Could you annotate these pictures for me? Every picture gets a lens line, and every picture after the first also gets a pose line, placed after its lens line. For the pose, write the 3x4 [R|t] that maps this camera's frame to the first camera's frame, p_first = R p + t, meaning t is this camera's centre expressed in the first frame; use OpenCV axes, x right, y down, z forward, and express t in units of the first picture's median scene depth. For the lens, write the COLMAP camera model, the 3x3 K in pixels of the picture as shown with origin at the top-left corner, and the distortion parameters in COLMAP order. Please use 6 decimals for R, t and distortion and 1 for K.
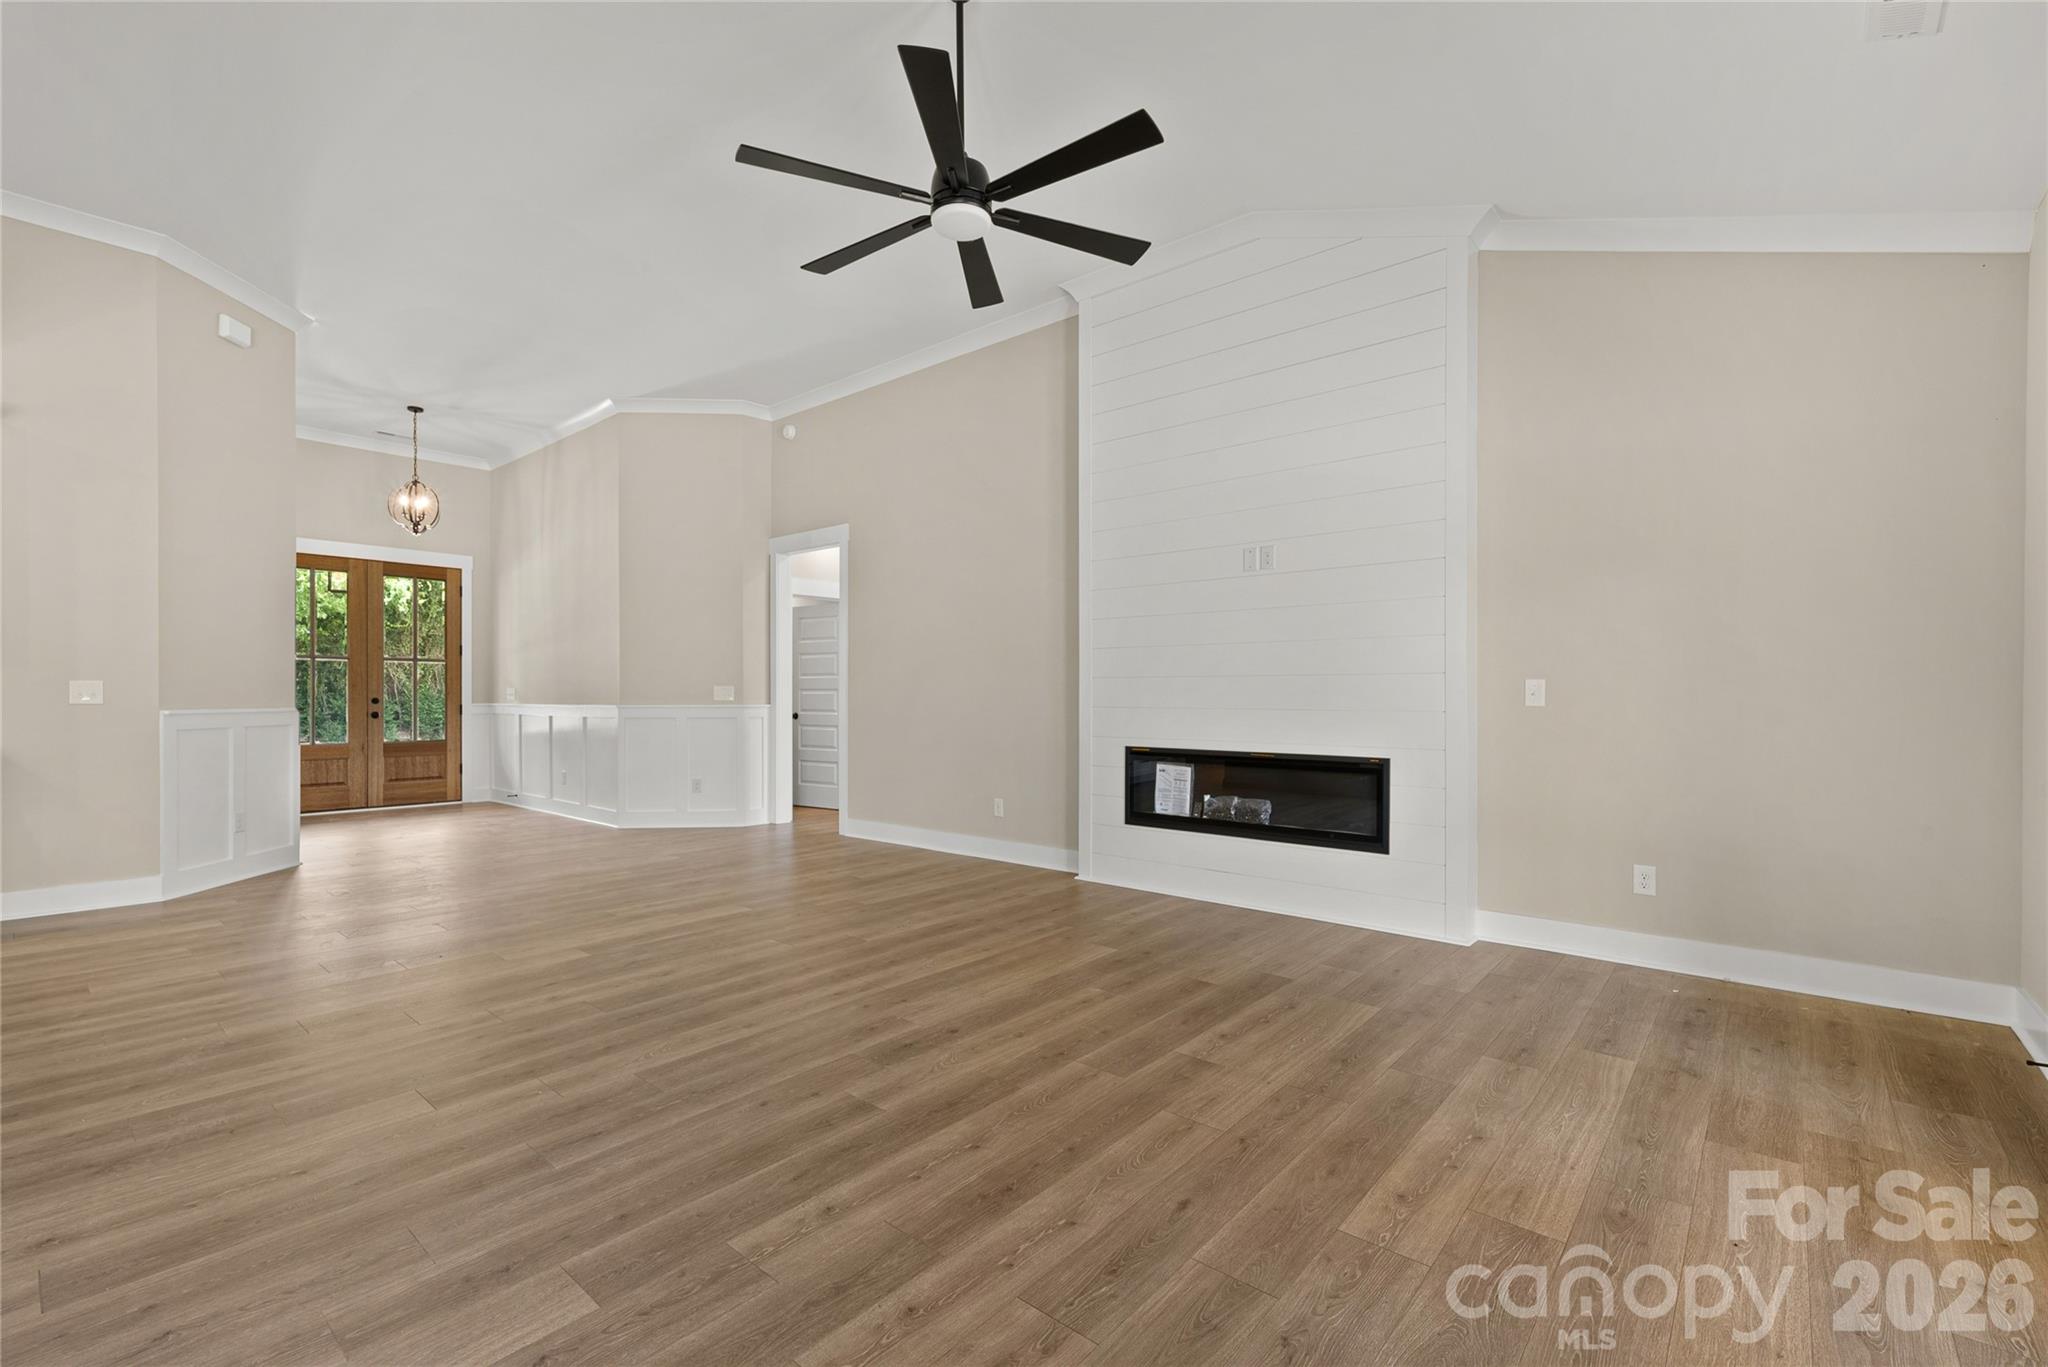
lens RADIAL K [[886.1, 0, 1031.6], [0, 886.1, 700.7], [0, 0, 1]] dist [0.000621, -0.001283]
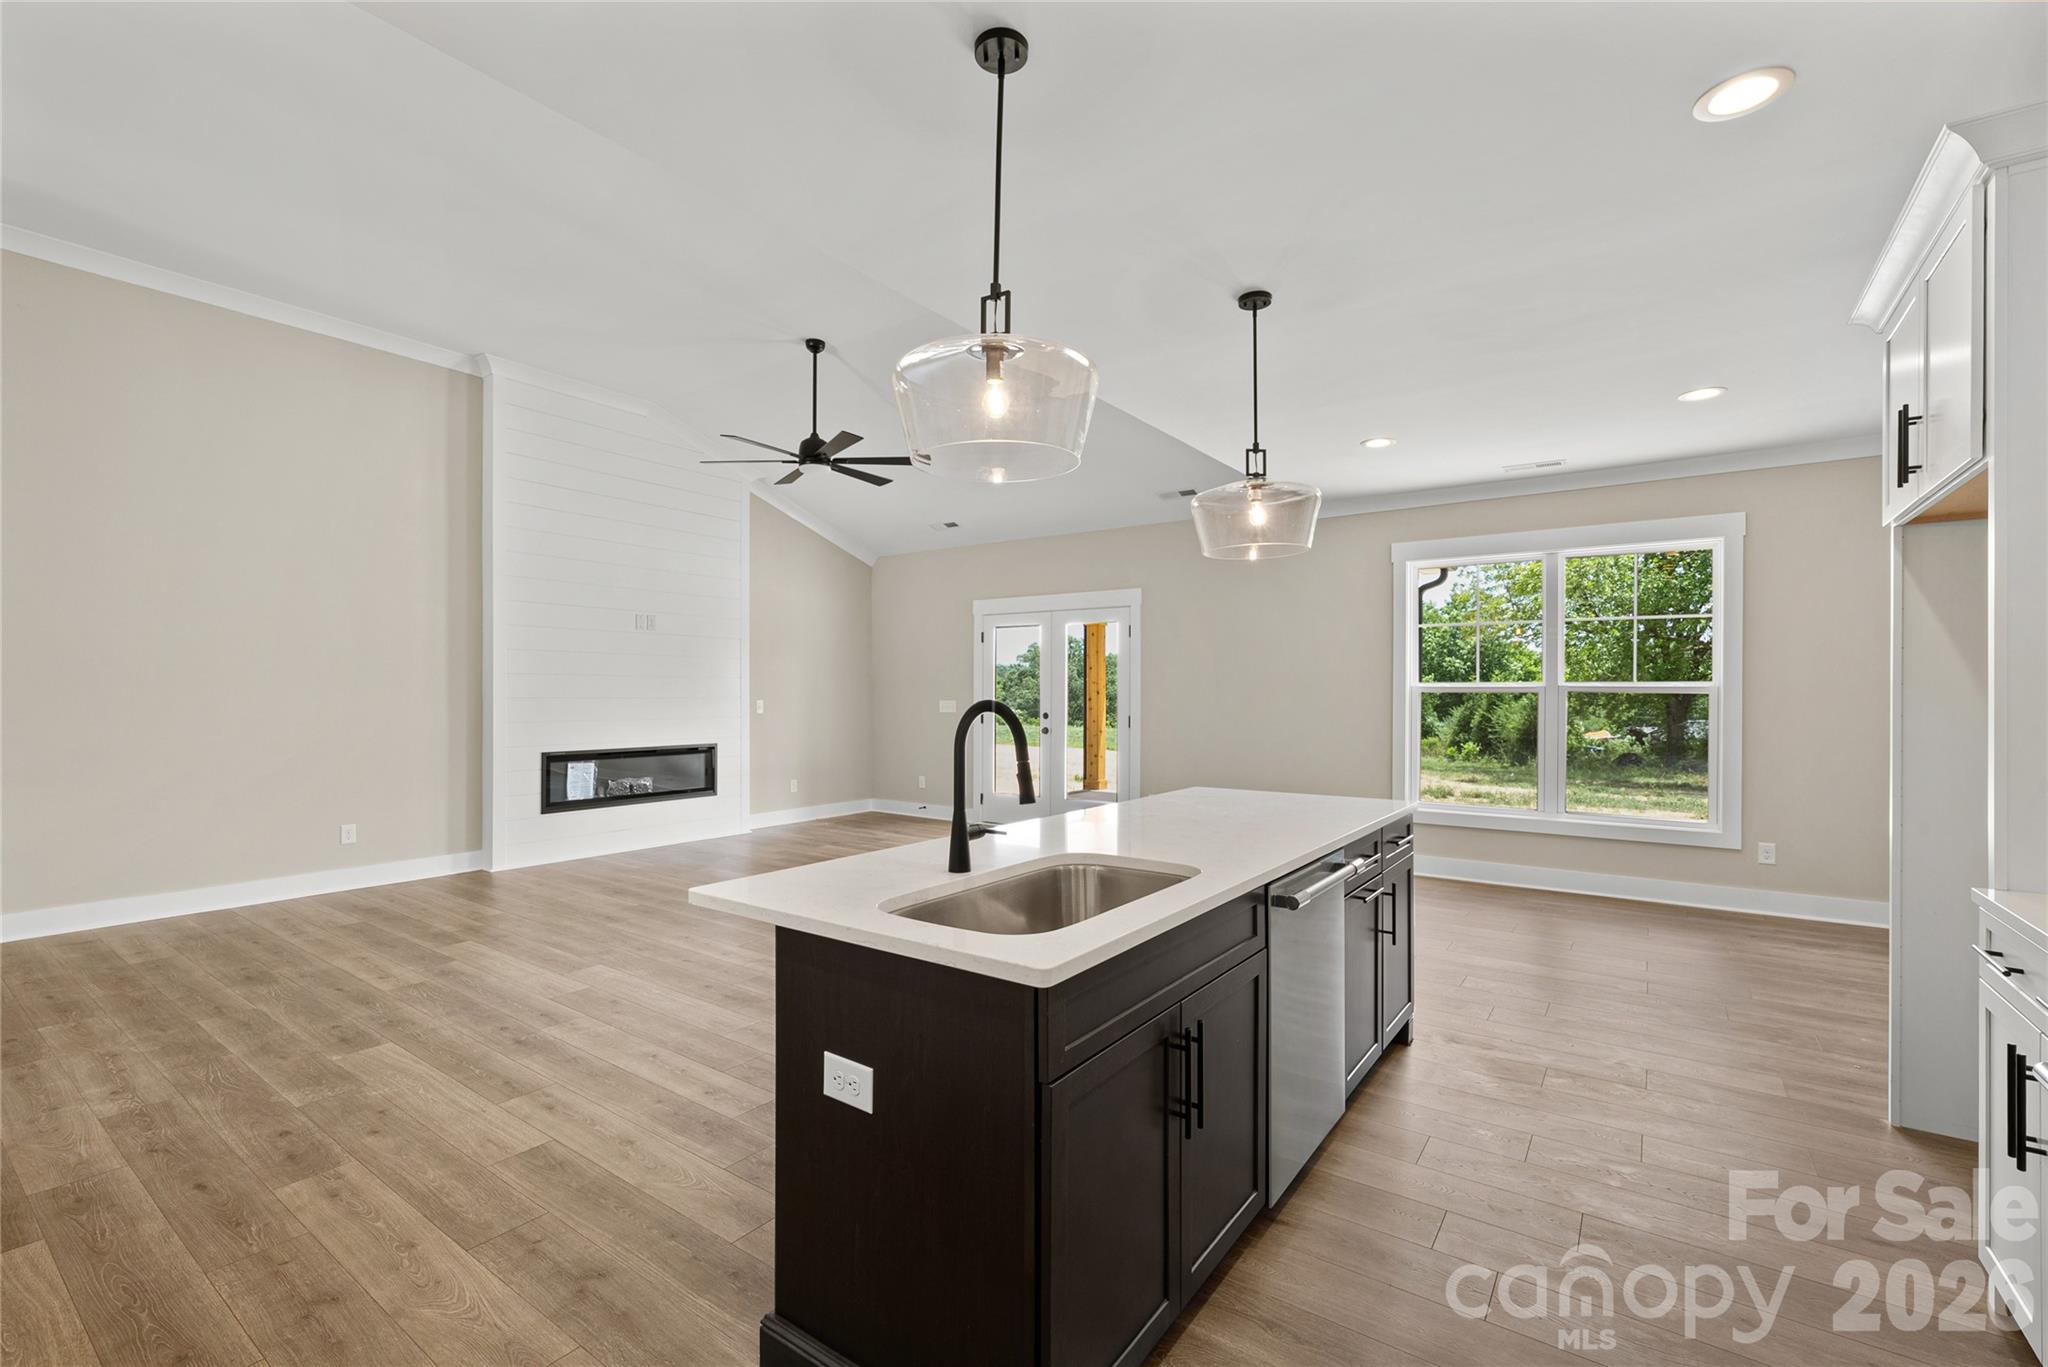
lens RADIAL K [[886.1, 0, 1014.9], [0, 886.1, 685.8], [0, 0, 1]] dist [0.000621, -0.001283]
pose [[-0.083475, 0.004641, 0.996499, -1.494751], [0.002145, 0.999988, -0.004478, -0.045555], [-0.996508, 0.001763, -0.083484, 0.534407]]
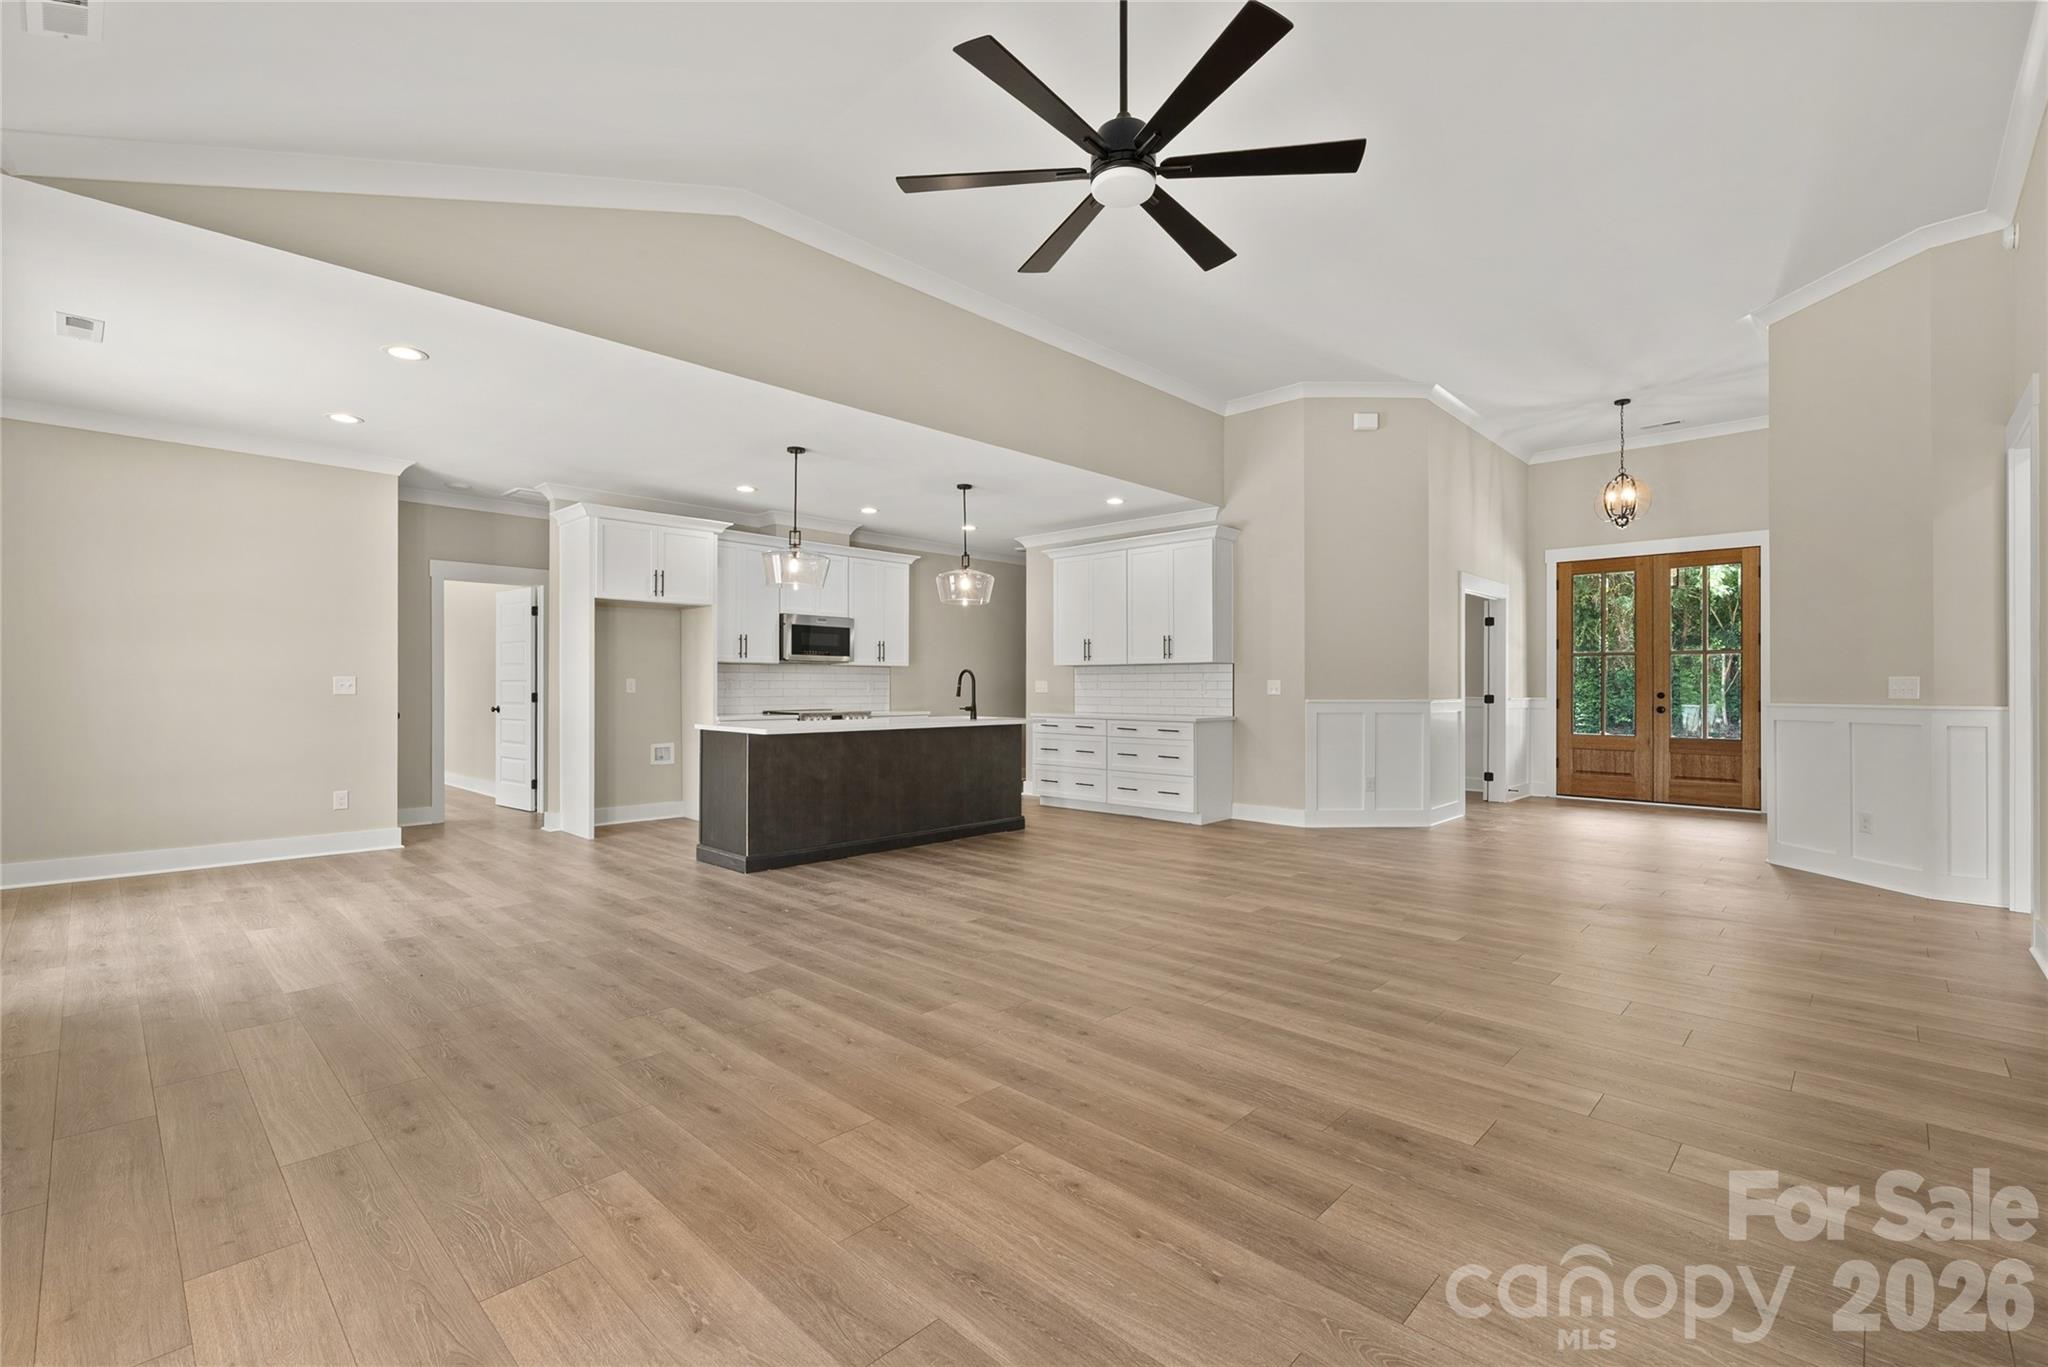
lens RADIAL K [[886.1, 0, 996.5], [0, 886.1, 687.0], [0, 0, 1]] dist [0.000621, -0.001283]
pose [[-0.073275, -0.001179, -0.997311, 0.632919], [-0.007685, 0.999970, -0.000617, -0.006119], [0.997282, 0.007620, -0.073282, 0.686423]]
